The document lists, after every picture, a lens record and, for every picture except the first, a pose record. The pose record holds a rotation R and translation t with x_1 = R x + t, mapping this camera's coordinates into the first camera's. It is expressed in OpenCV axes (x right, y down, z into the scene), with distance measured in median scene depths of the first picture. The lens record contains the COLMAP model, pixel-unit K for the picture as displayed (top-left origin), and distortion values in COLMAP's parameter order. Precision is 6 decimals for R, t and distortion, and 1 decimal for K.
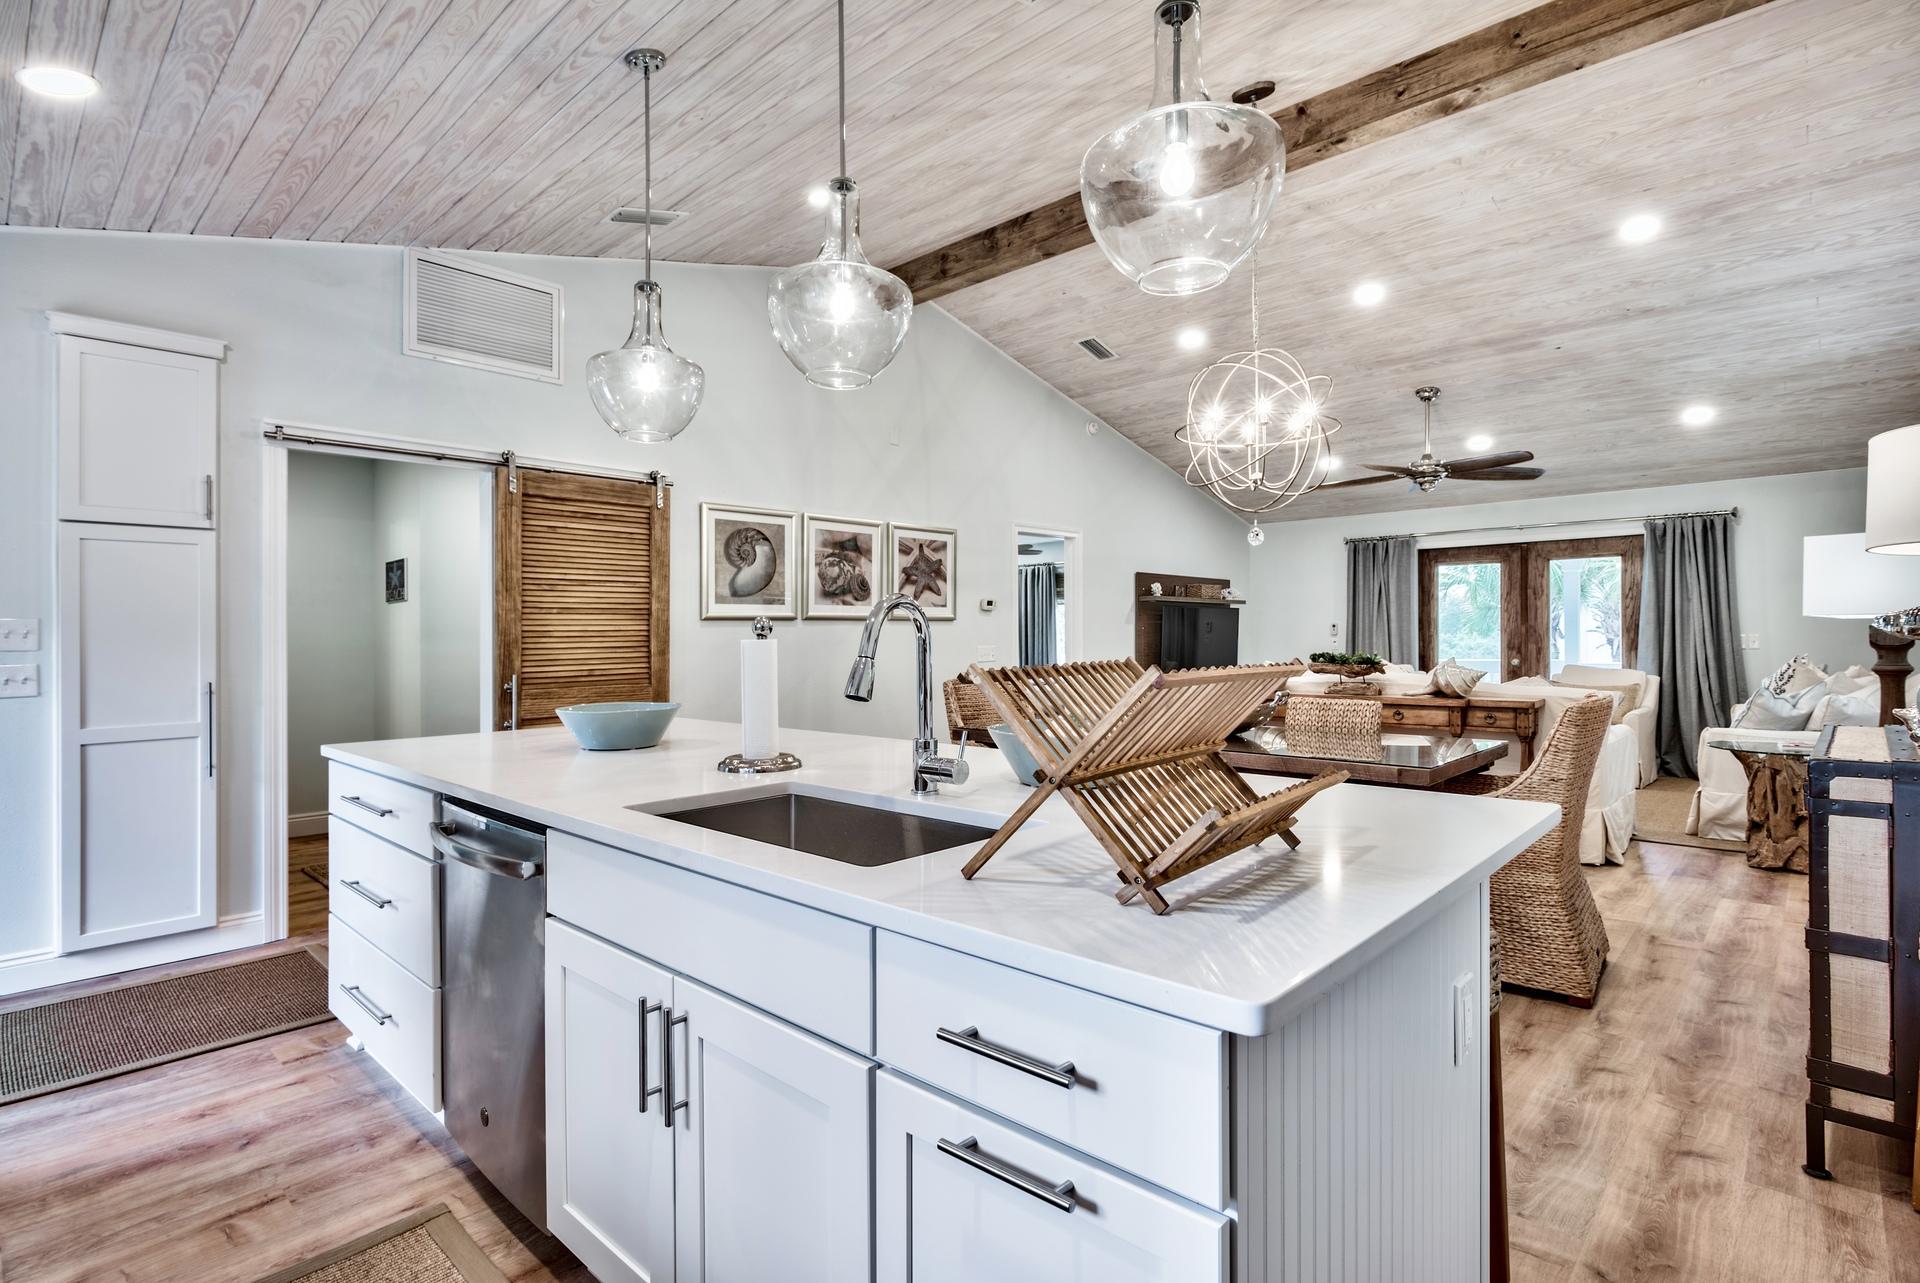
lens RADIAL K [[935.3, 0, 955.3], [0, 935.3, 625.3], [0, 0, 1]] dist [-0.005092, 0.000096]
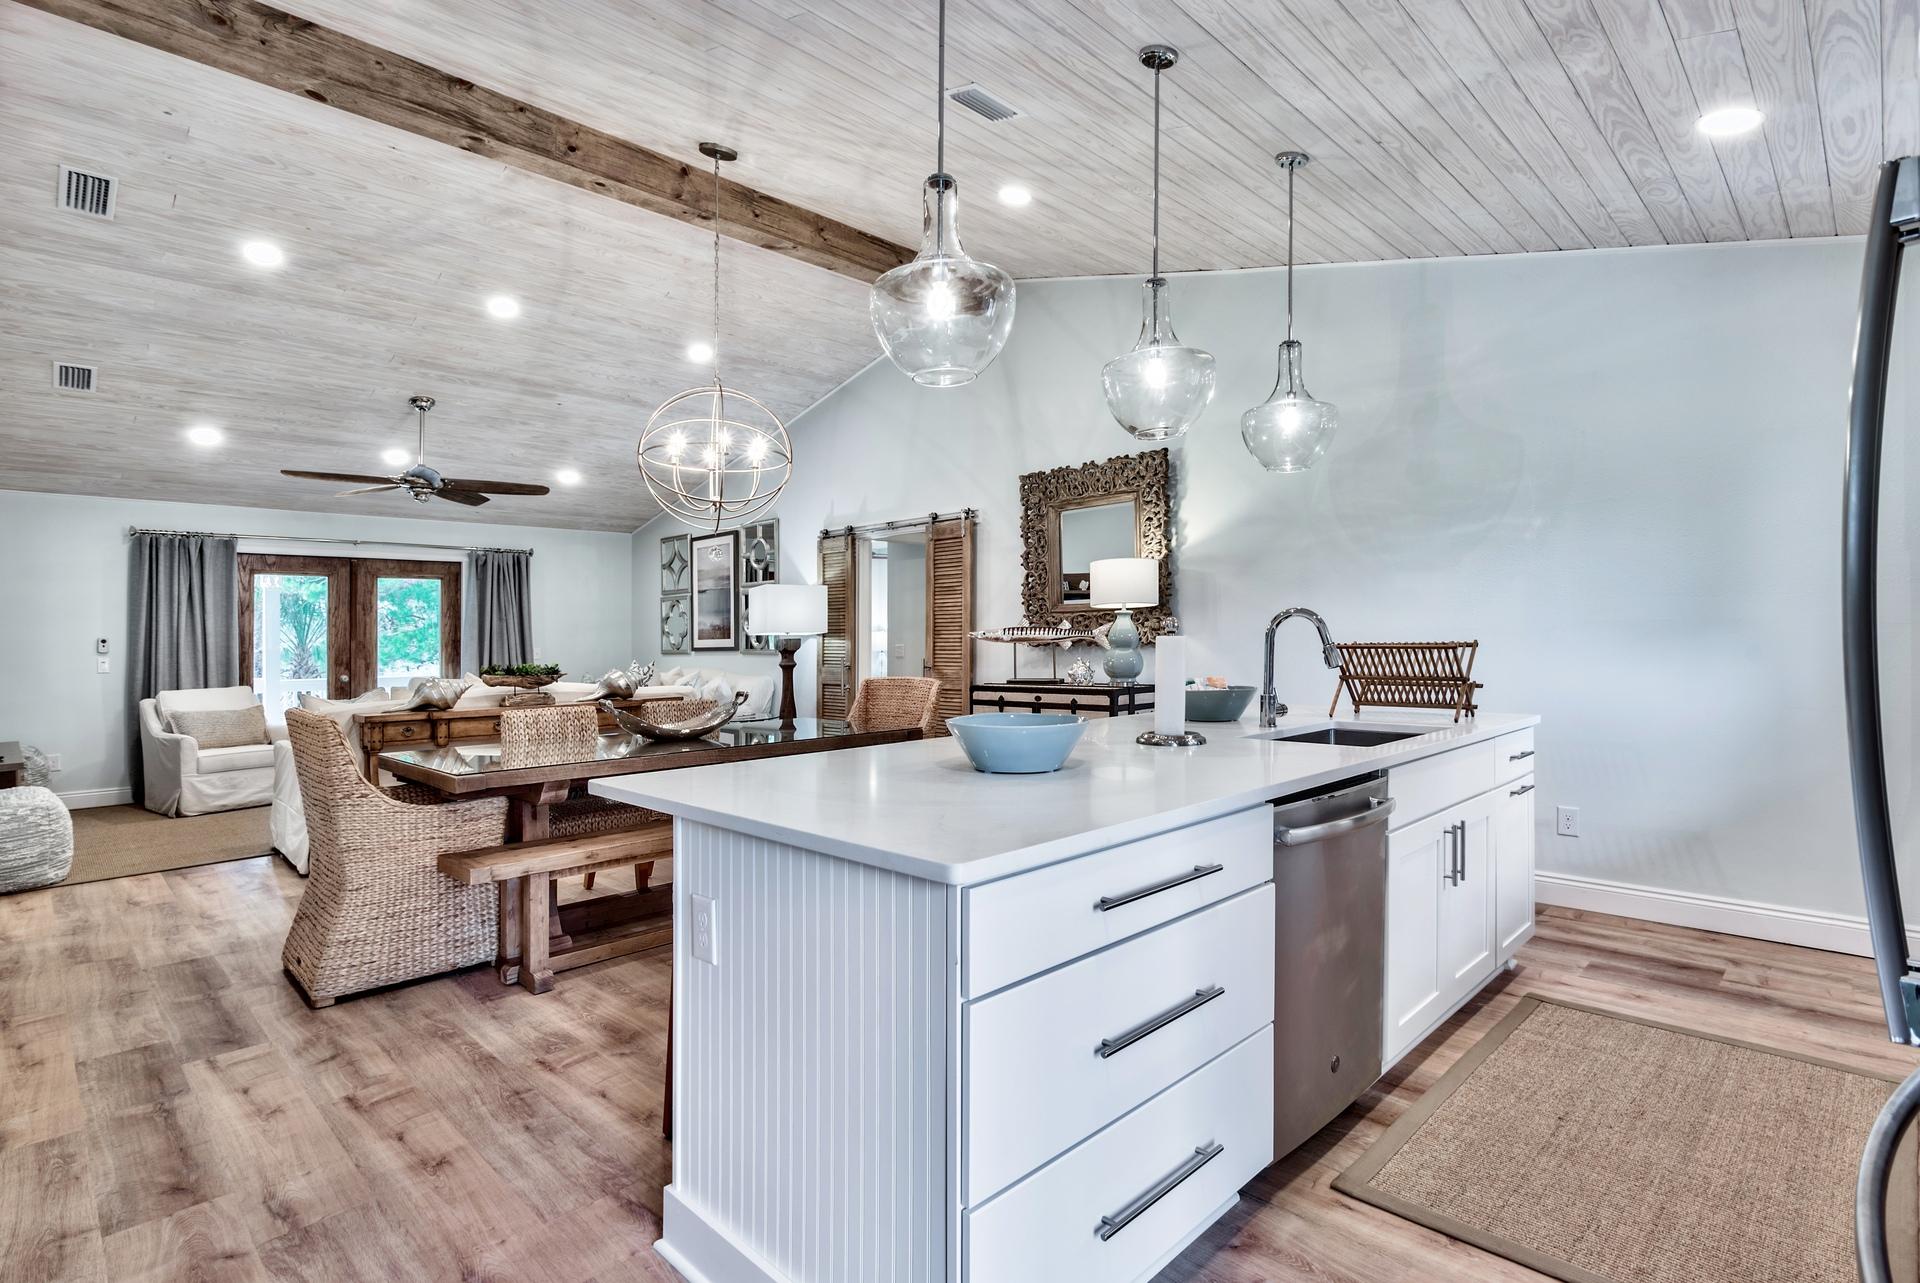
lens RADIAL K [[935.3, 0, 968.8], [0, 935.3, 609.0], [0, 0, 1]] dist [-0.005092, 0.000096]
pose [[0.028567, 0.042143, 0.998703, -0.477402], [0.003276, 0.999102, -0.042253, 0.013050], [-0.999587, 0.004478, 0.028404, 0.422010]]
